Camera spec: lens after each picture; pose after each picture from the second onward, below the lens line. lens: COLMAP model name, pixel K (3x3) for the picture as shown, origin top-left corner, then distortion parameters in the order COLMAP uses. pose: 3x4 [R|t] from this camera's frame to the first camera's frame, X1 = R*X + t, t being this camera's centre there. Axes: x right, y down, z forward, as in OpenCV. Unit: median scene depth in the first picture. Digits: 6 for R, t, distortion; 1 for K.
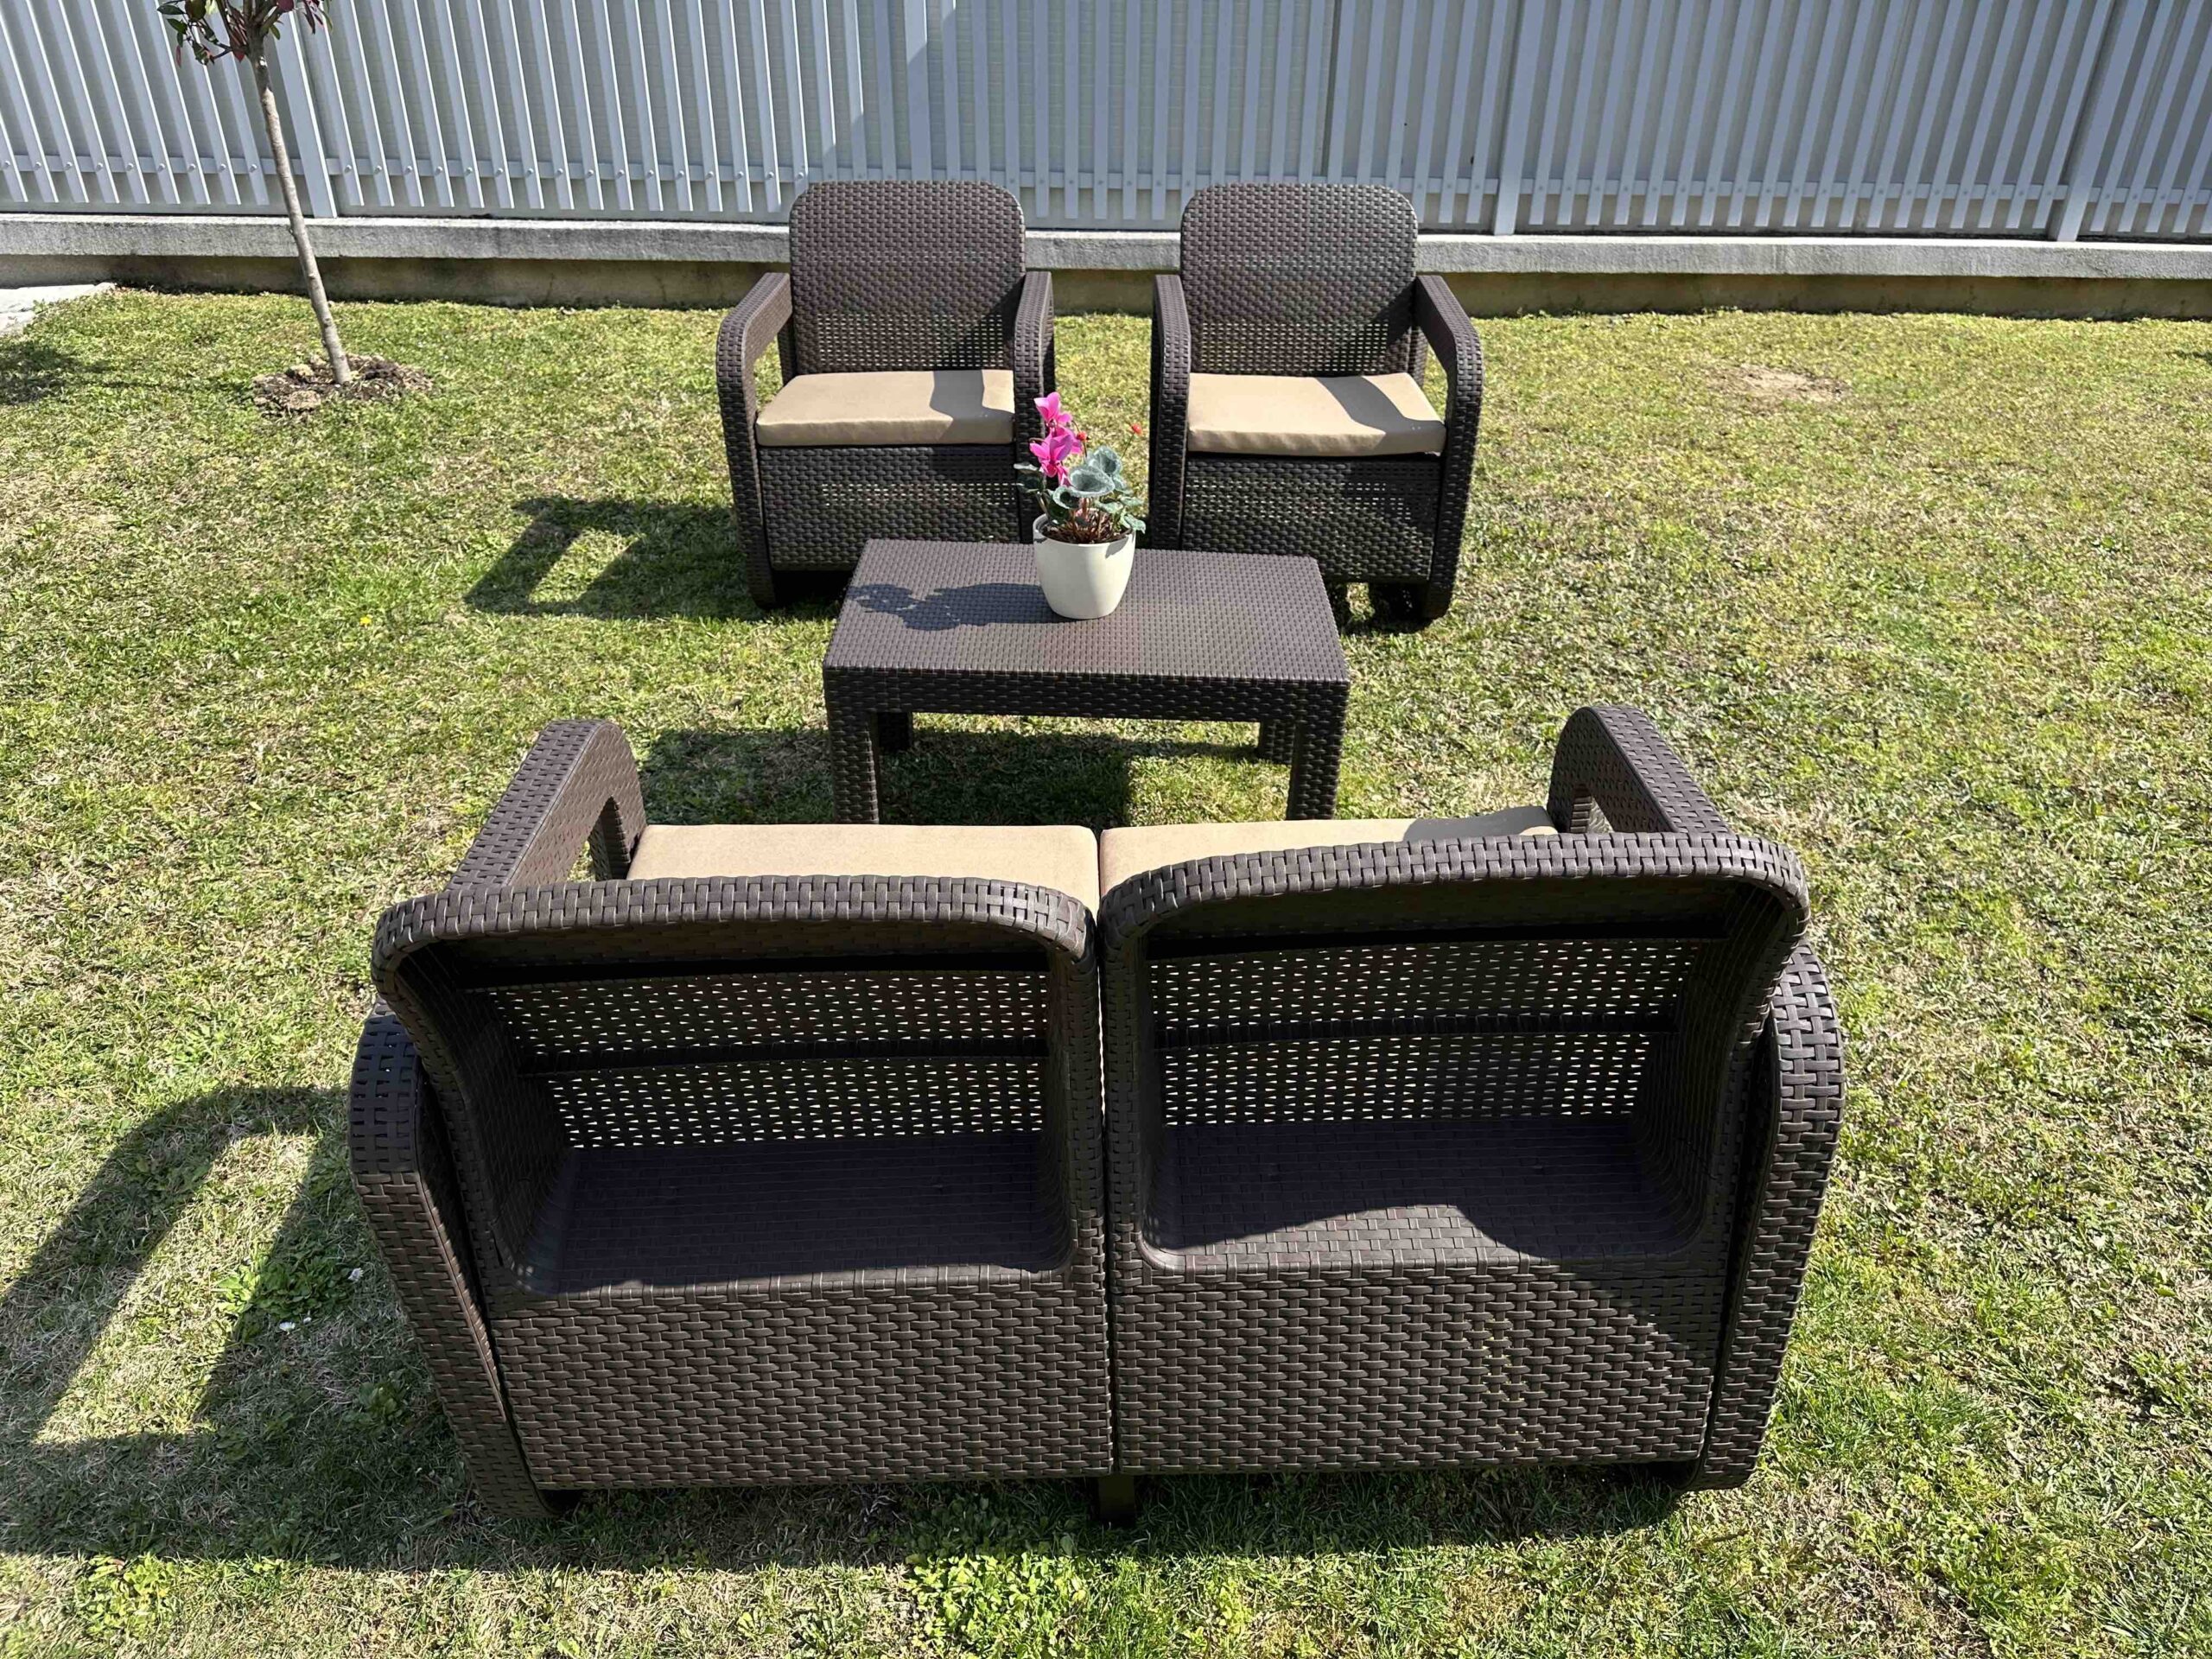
lens RADIAL K [[1559.0, 0, 1112.9], [0, 1559.0, 858.8], [0, 0, 1]] dist [0.031634, -0.043747]
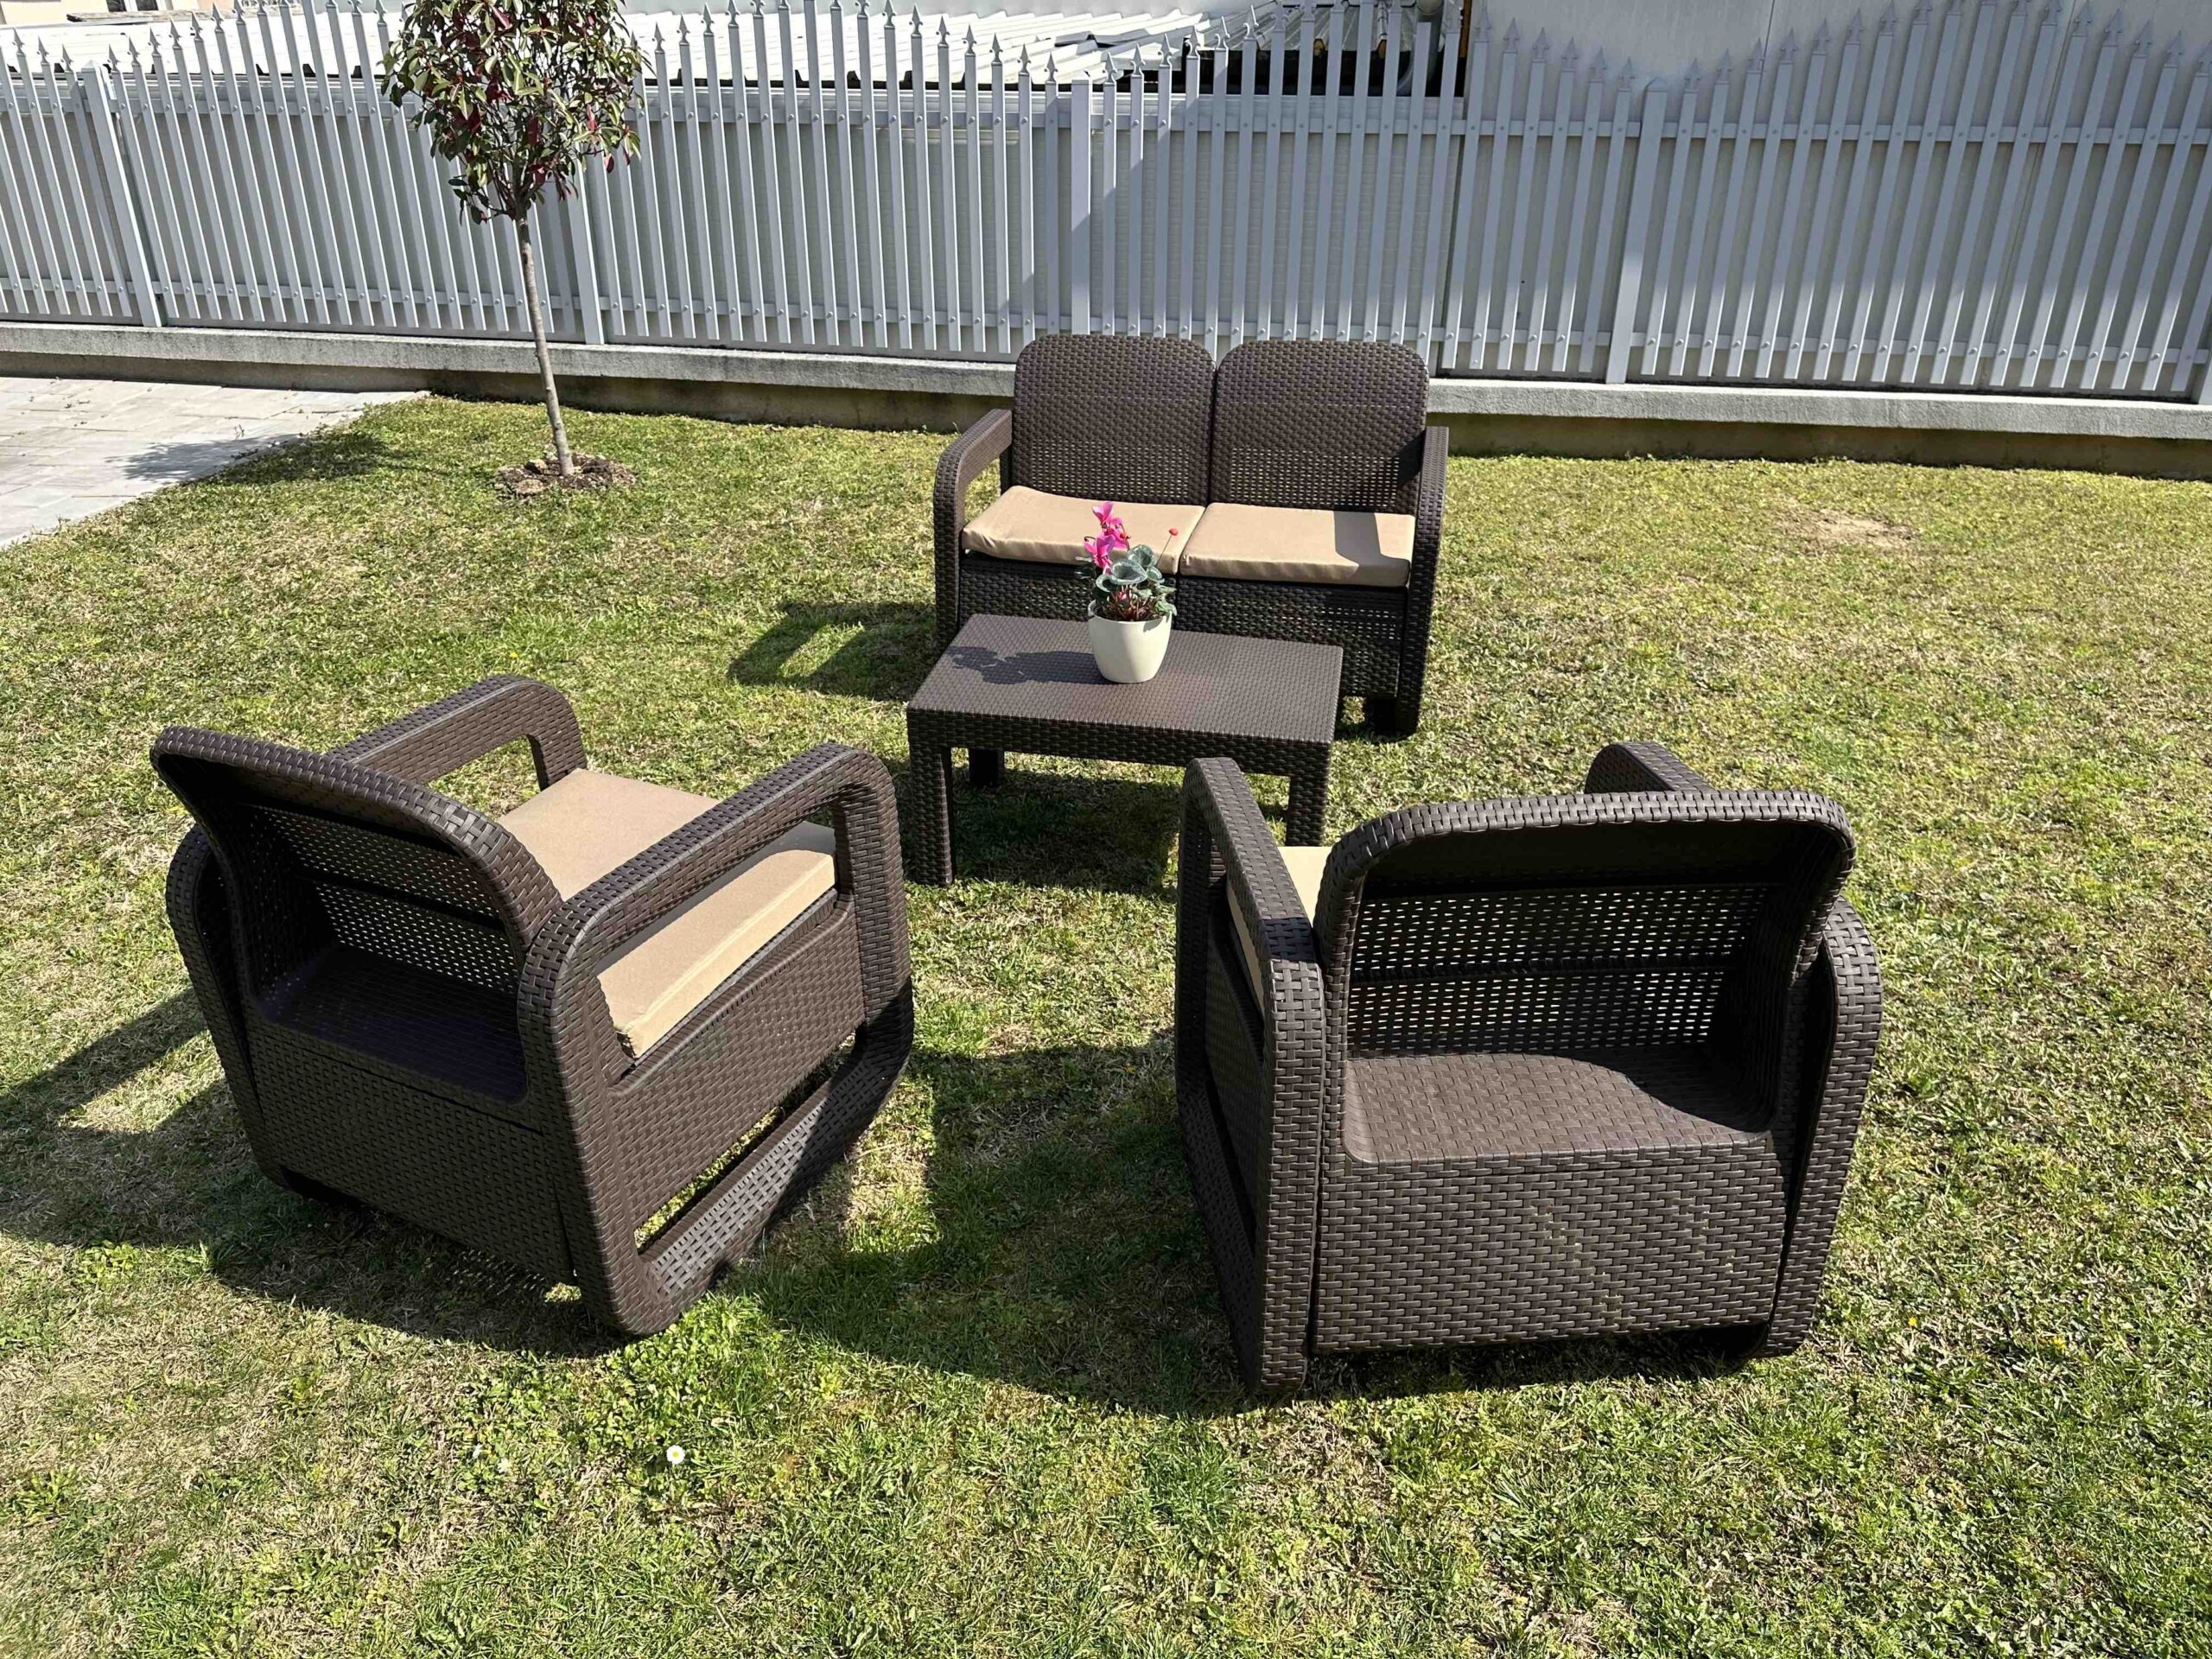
lens RADIAL K [[1559.0, 0, 1097.9], [0, 1559.0, 850.7], [0, 0, 1]] dist [0.031634, -0.043747]
pose [[0.978405, 0.082235, -0.189633, 0.186787], [-0.097966, 0.992350, -0.075120, 0.041883], [0.182005, 0.092076, 0.978977, -0.102906]]
